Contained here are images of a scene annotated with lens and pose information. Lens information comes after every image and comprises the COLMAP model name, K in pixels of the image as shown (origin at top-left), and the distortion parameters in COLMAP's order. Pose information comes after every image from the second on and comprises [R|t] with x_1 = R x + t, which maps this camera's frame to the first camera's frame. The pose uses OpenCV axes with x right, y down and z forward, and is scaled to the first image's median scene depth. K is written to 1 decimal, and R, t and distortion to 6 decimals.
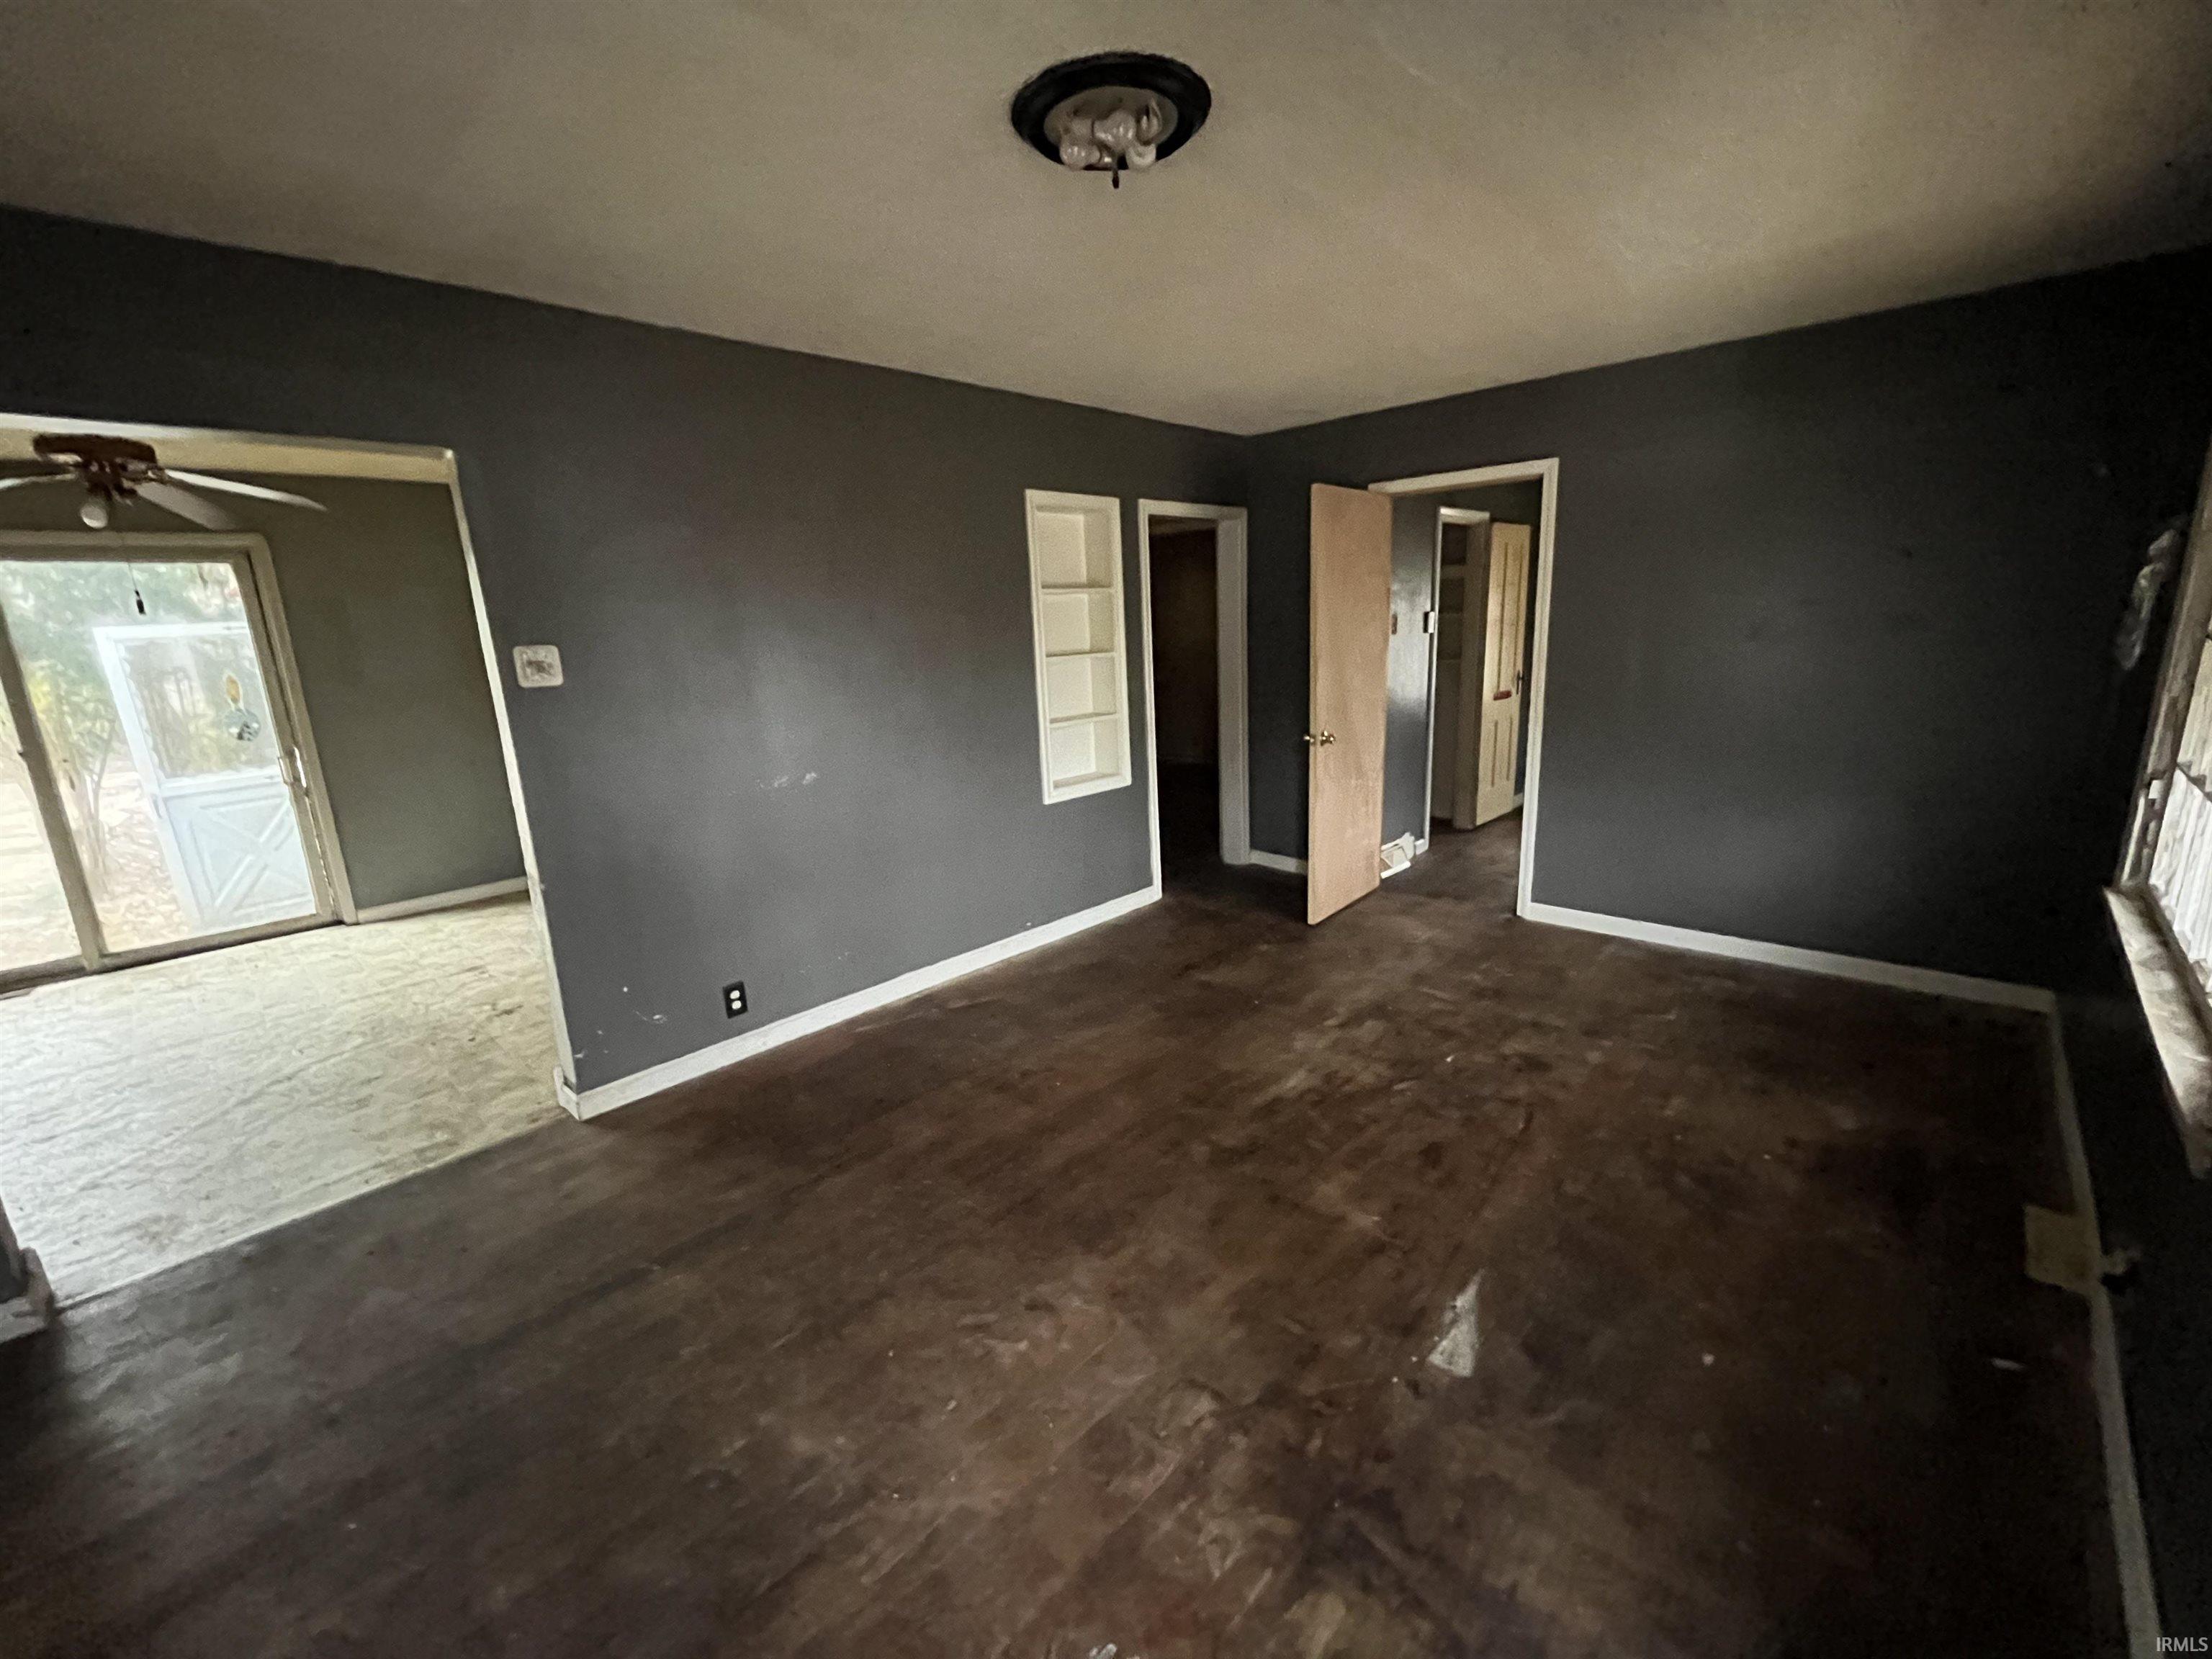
lens RADIAL K [[896.2, 0, 1105.5], [0, 896.2, 836.2], [0, 0, 1]] dist [0.000014, -0.001107]
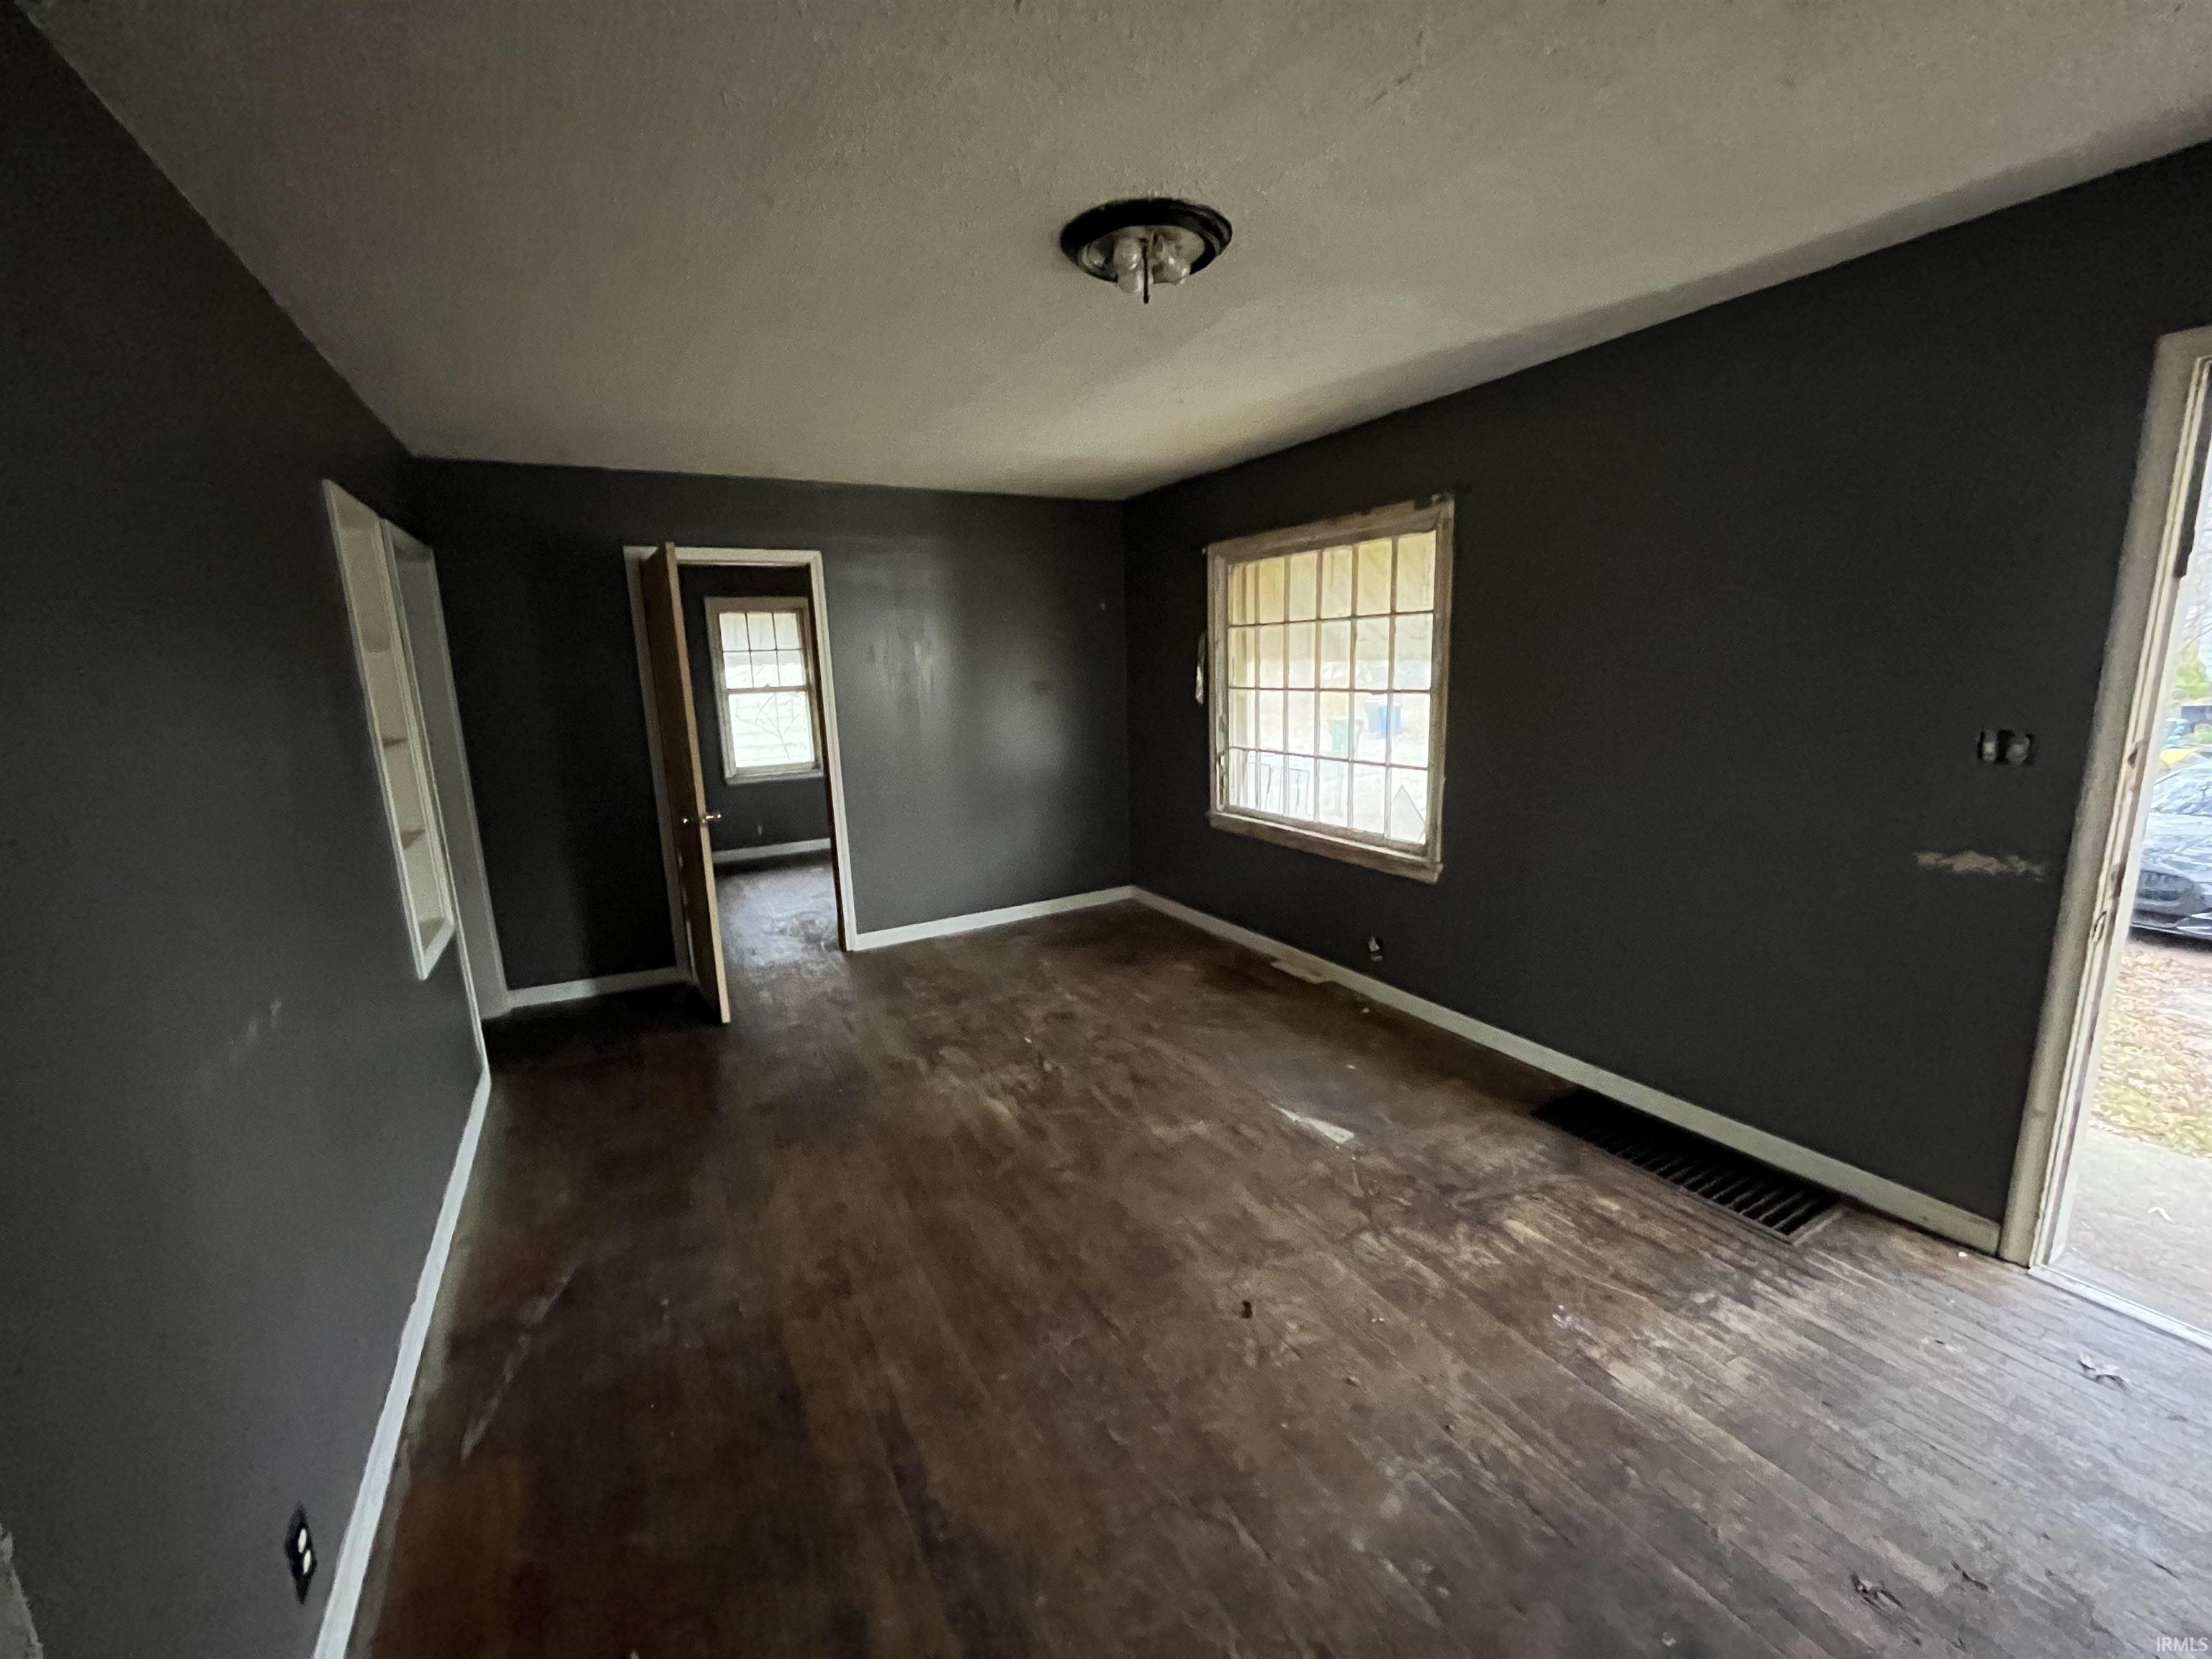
lens RADIAL K [[896.2, 0, 1101.2], [0, 896.2, 830.8], [0, 0, 1]] dist [0.000014, -0.001107]
pose [[0.291501, -0.149791, 0.944770, -0.874553], [0.243680, 0.966707, 0.078084, -0.119932], [-0.925012, 0.207460, 0.318297, 0.595702]]
